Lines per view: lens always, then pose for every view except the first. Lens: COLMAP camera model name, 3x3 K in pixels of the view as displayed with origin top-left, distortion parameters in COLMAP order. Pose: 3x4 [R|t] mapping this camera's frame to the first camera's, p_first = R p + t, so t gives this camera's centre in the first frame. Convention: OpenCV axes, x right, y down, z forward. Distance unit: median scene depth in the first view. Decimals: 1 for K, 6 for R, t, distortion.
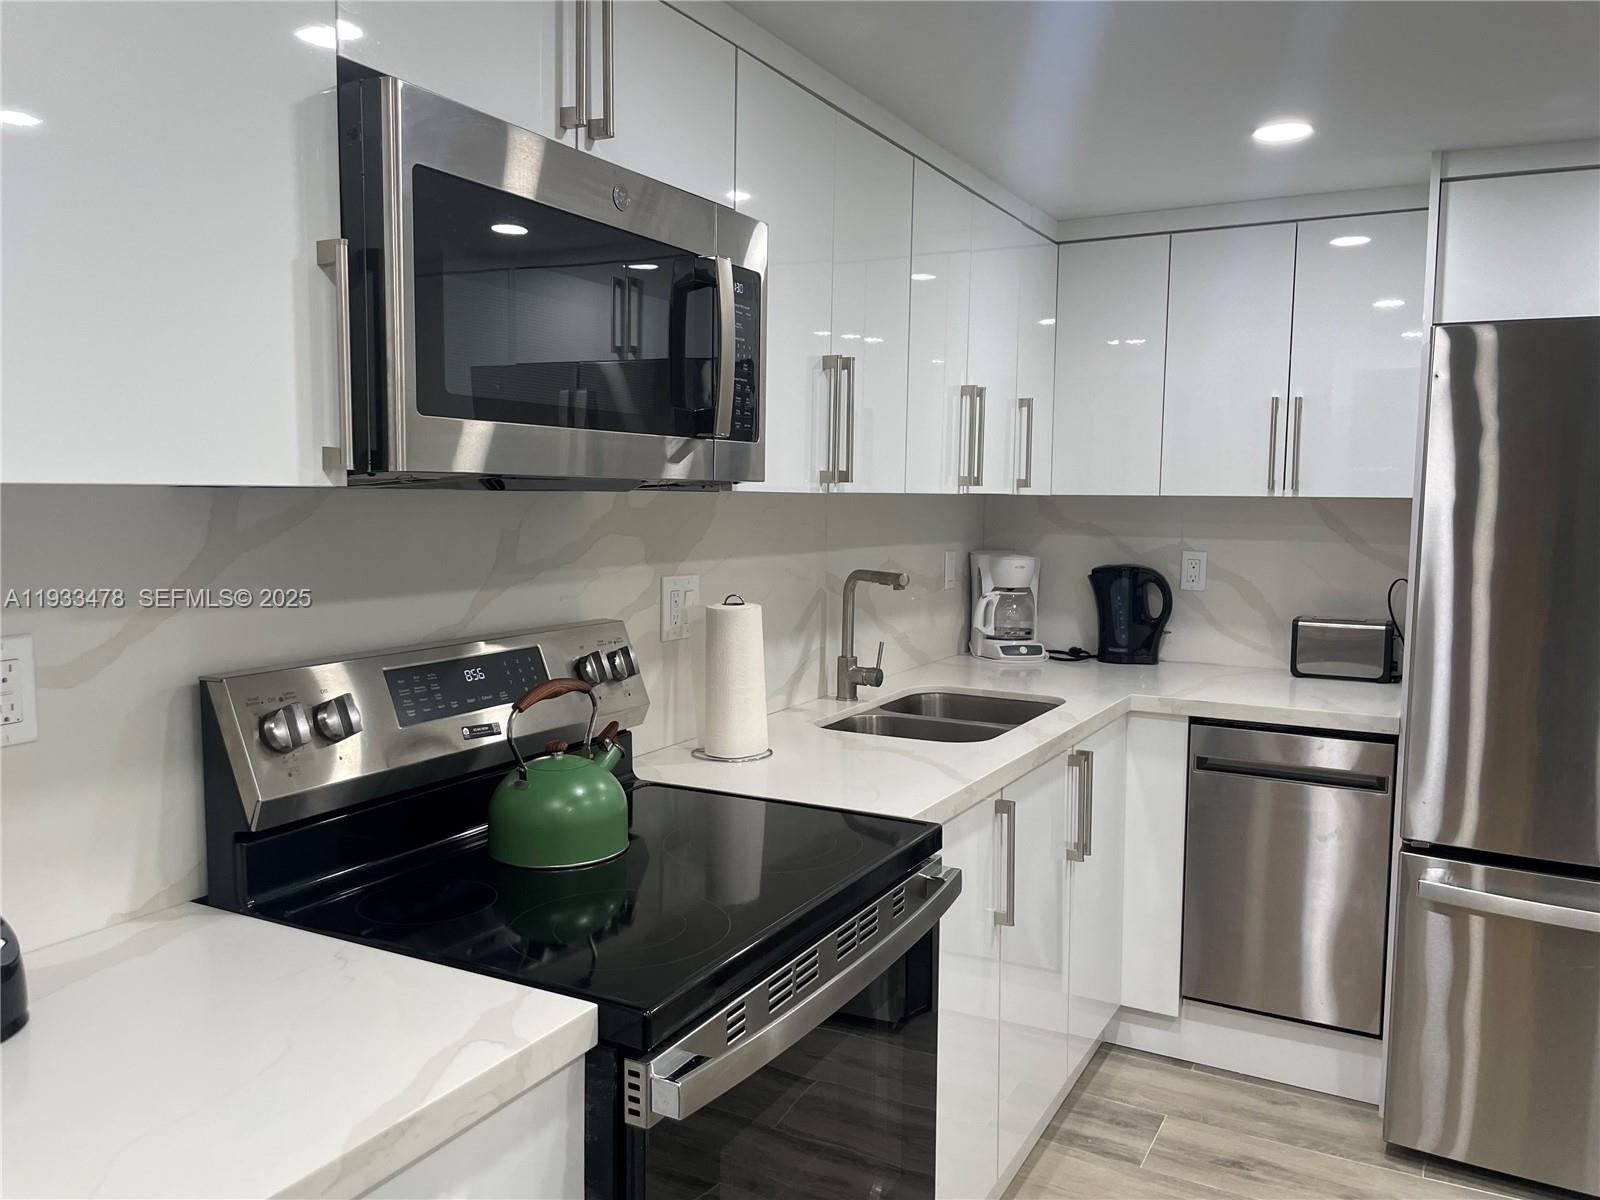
lens RADIAL K [[1219.5, 0, 789.9], [0, 1219.5, 597.6], [0, 0, 1]] dist [0.087613, -0.125607]
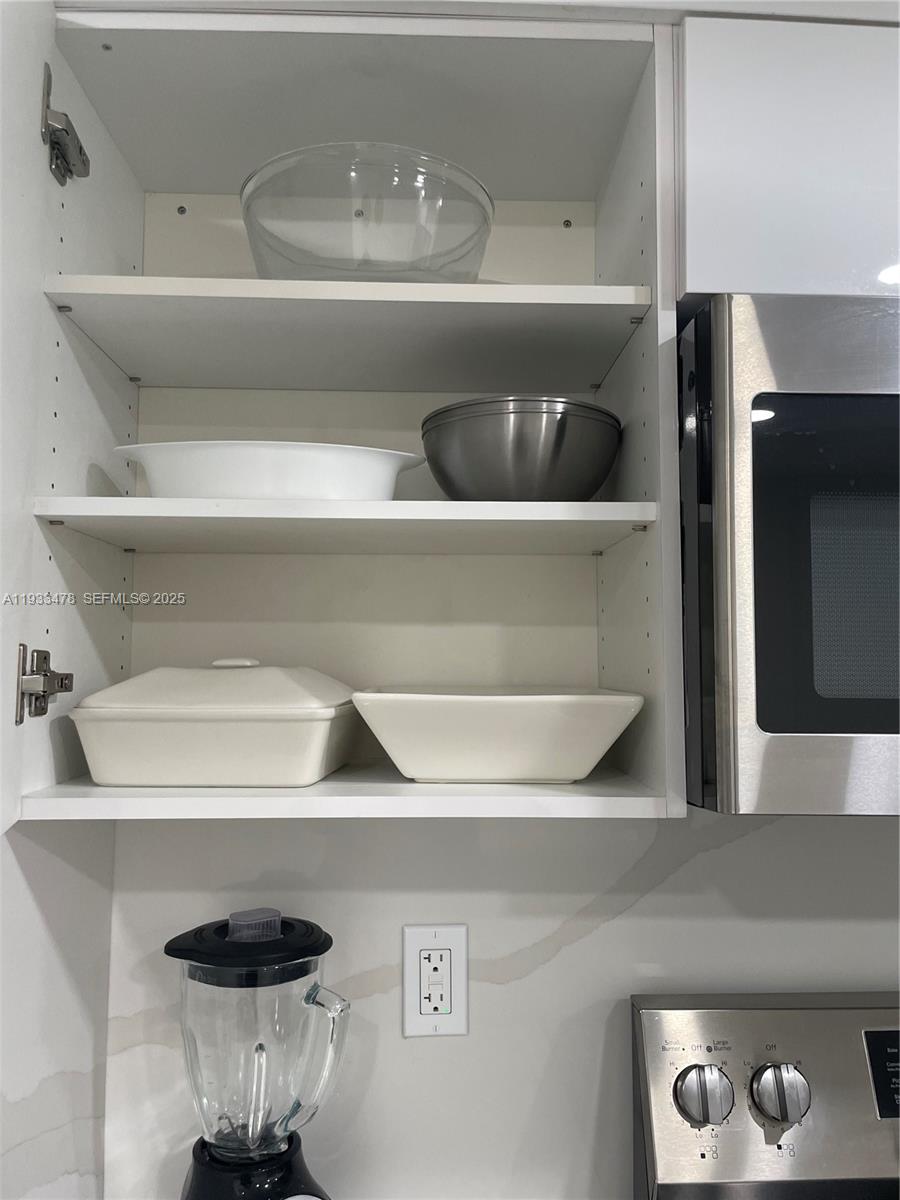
lens RADIAL K [[914.6, 0, 450.0], [0, 914.6, 600.0], [0, 0, 1]] dist [0.087613, -0.125607]
pose [[0.520272, -0.063576, -0.851631, 0.046587], [-0.080260, 0.989171, -0.122876, -0.140965], [0.850221, 0.132281, 0.509536, 0.566117]]
